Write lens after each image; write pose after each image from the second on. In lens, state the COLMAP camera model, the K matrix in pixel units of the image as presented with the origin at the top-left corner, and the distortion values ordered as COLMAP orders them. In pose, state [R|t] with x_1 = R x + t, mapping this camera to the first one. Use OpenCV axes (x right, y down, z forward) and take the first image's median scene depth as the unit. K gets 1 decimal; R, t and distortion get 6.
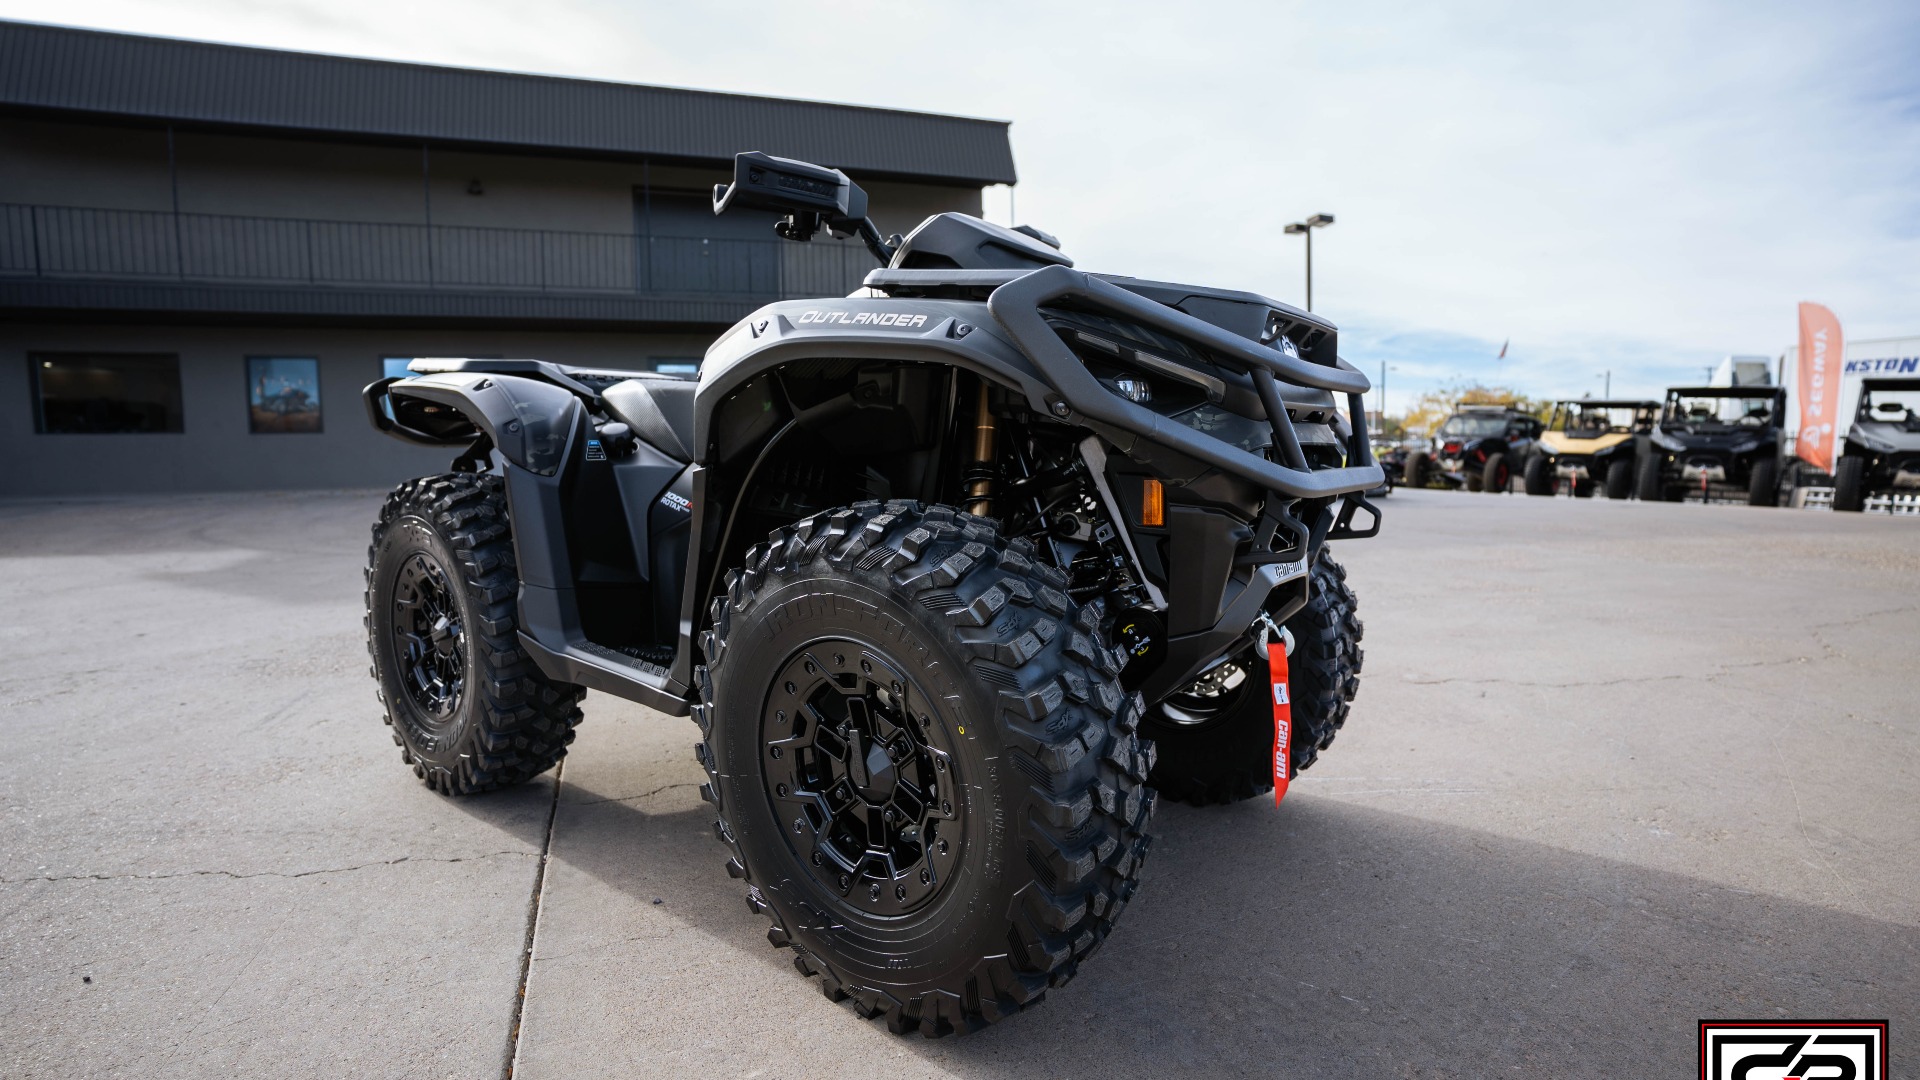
lens RADIAL K [[953.9, 0, 960.0], [0, 953.9, 540.0], [0, 0, 1]] dist [-0.070603, 0.032470]
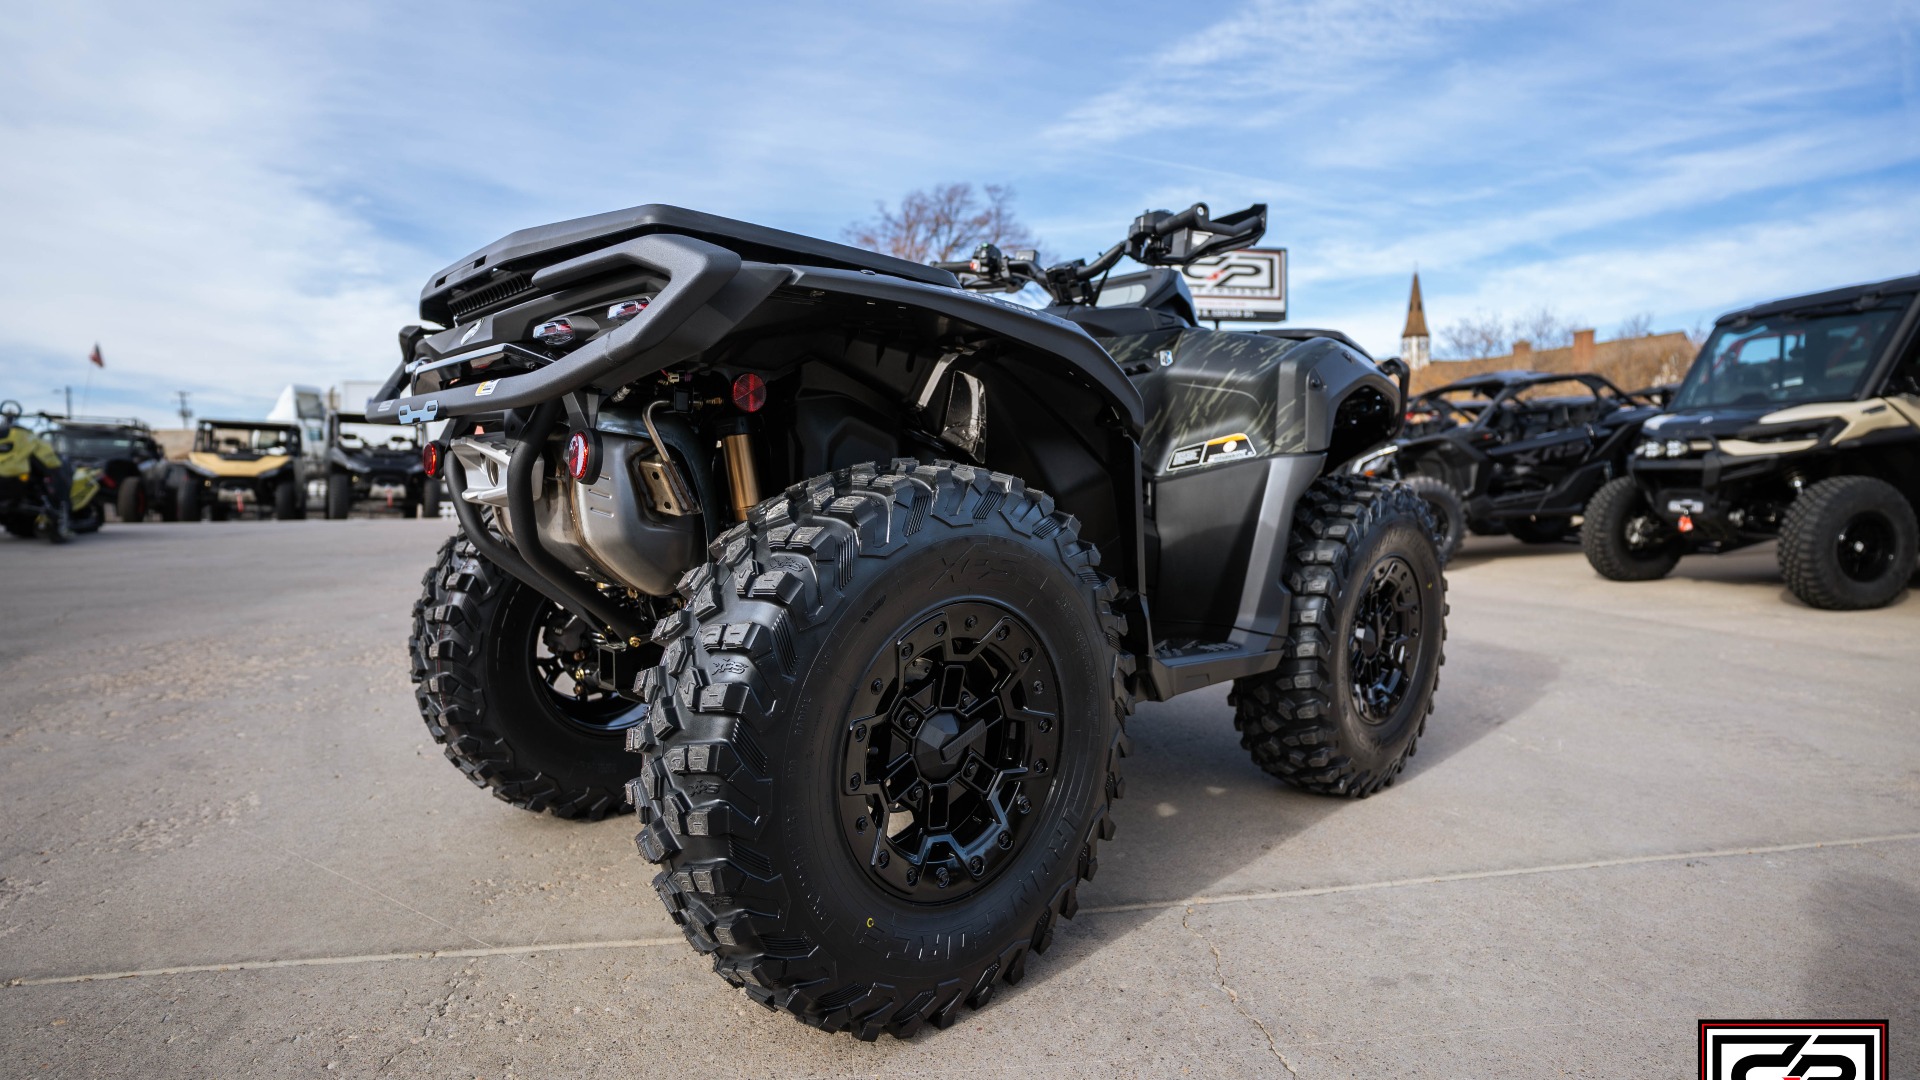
lens RADIAL K [[953.9, 0, 960.0], [0, 953.9, 540.0], [0, 0, 1]] dist [-0.070603, 0.032470]
pose [[0.146549, -0.070052, 0.986720, -0.143964], [0.098402, 0.993574, 0.055924, -0.007102], [-0.984297, 0.088899, 0.152501, 0.114993]]
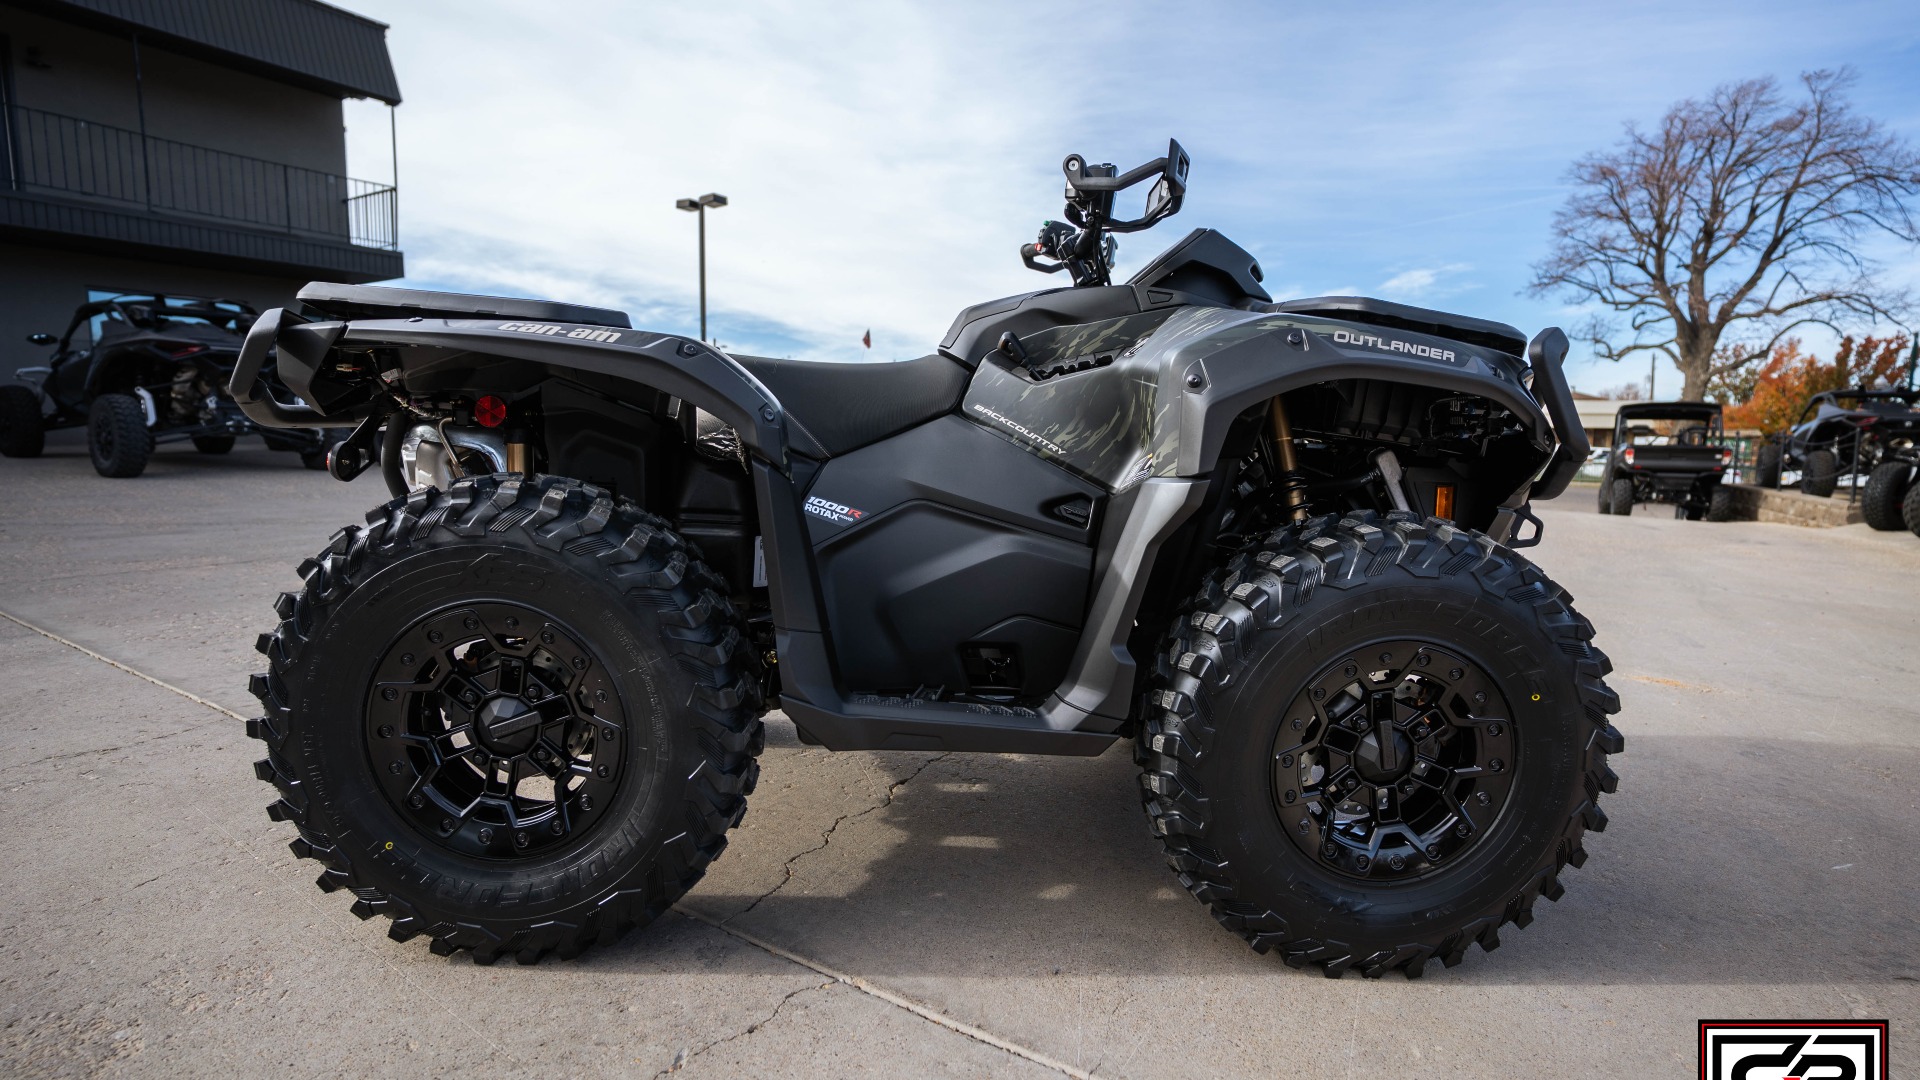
lens RADIAL K [[953.9, 0, 960.0], [0, 953.9, 540.0], [0, 0, 1]] dist [-0.070603, 0.032470]
pose [[0.764820, -0.052331, 0.642115, -0.093237], [0.032890, 0.998567, 0.042205, -0.005750], [-0.643403, -0.011160, 0.765446, 0.038730]]
